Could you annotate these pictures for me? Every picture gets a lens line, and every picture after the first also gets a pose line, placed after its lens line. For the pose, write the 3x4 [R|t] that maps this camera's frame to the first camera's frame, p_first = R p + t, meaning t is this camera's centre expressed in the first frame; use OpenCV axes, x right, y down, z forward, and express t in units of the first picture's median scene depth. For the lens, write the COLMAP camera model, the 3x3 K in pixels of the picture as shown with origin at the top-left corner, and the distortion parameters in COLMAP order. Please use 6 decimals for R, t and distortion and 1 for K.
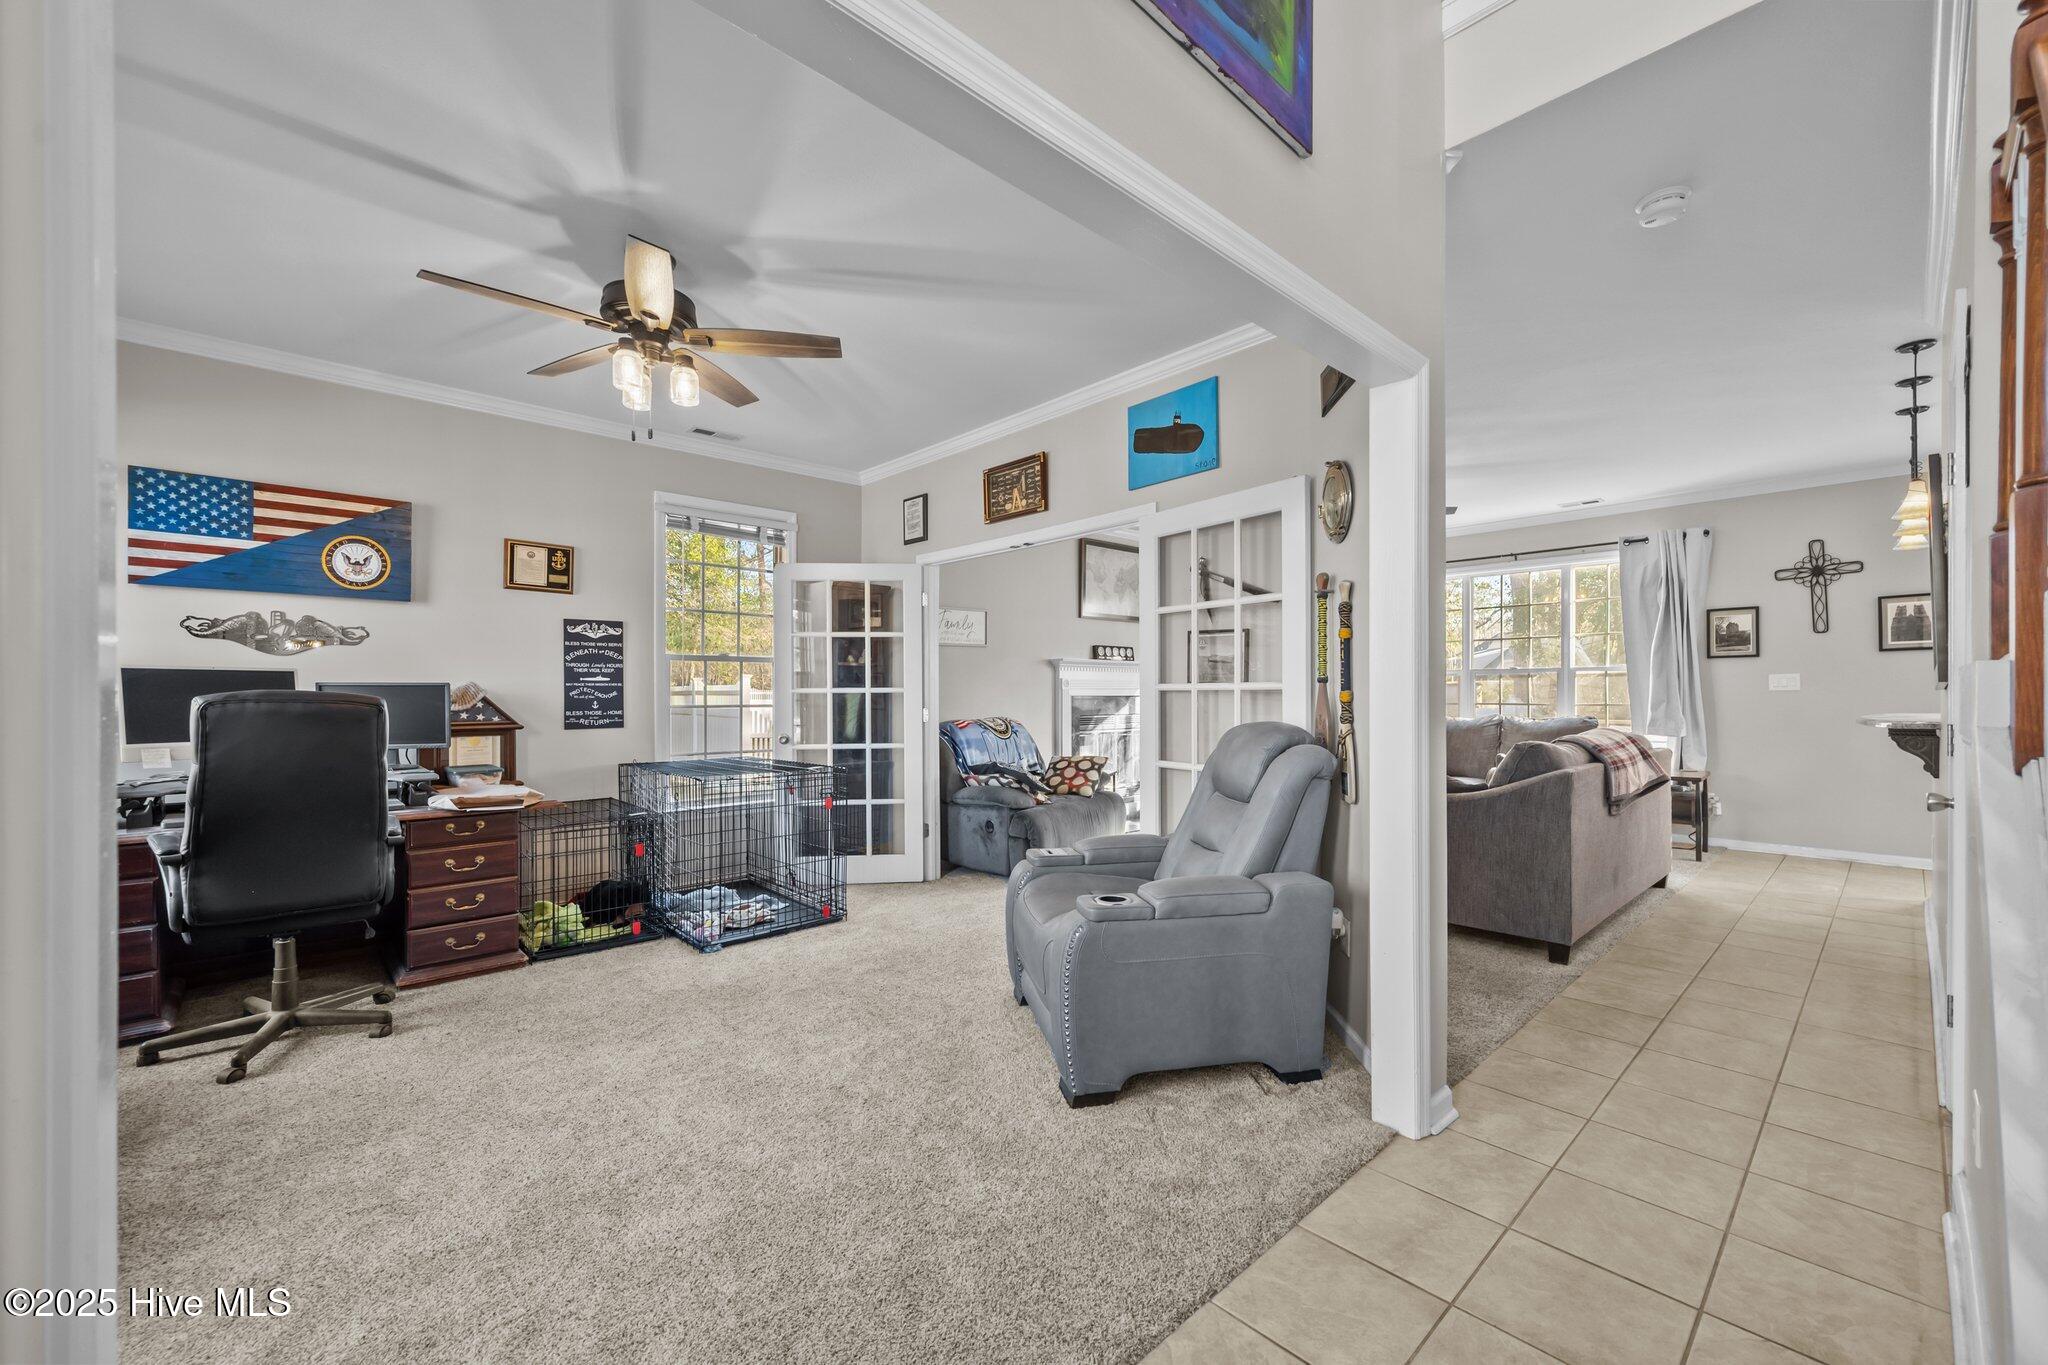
lens RADIAL K [[810.7, 0, 1020.4], [0, 810.7, 692.8], [0, 0, 1]] dist [0.002318, 0.000390]
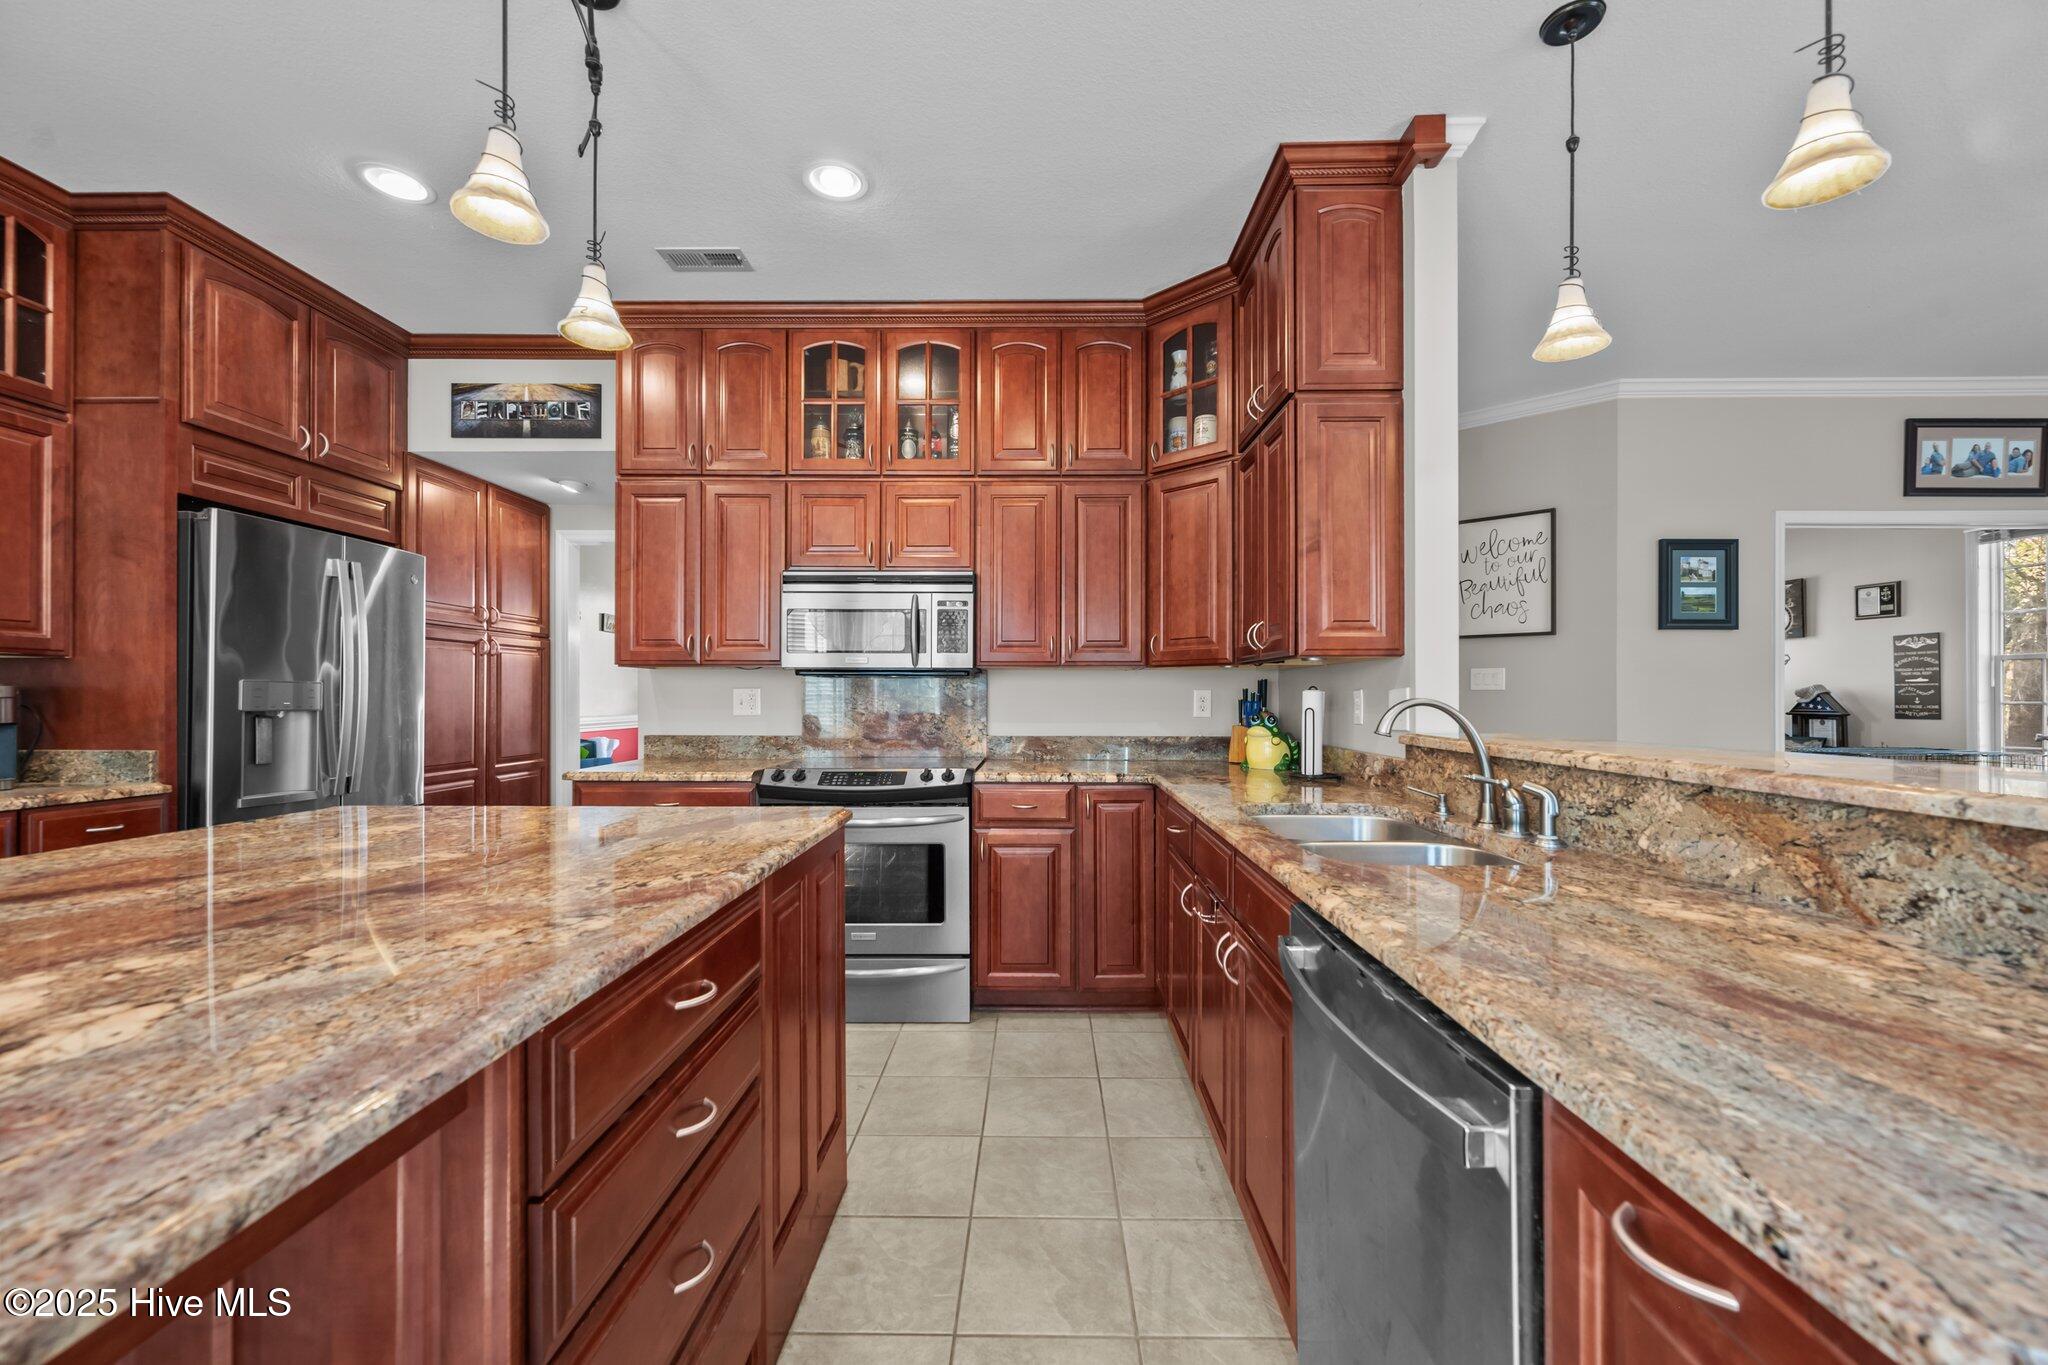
lens RADIAL K [[810.7, 0, 1028.6], [0, 810.7, 691.6], [0, 0, 1]] dist [0.002318, 0.000390]
pose [[-0.683452, -0.006259, -0.729969, 0.820223], [-0.004730, 0.999980, -0.004146, 0.007544], [0.729980, 0.000619, -0.683468, 0.516765]]
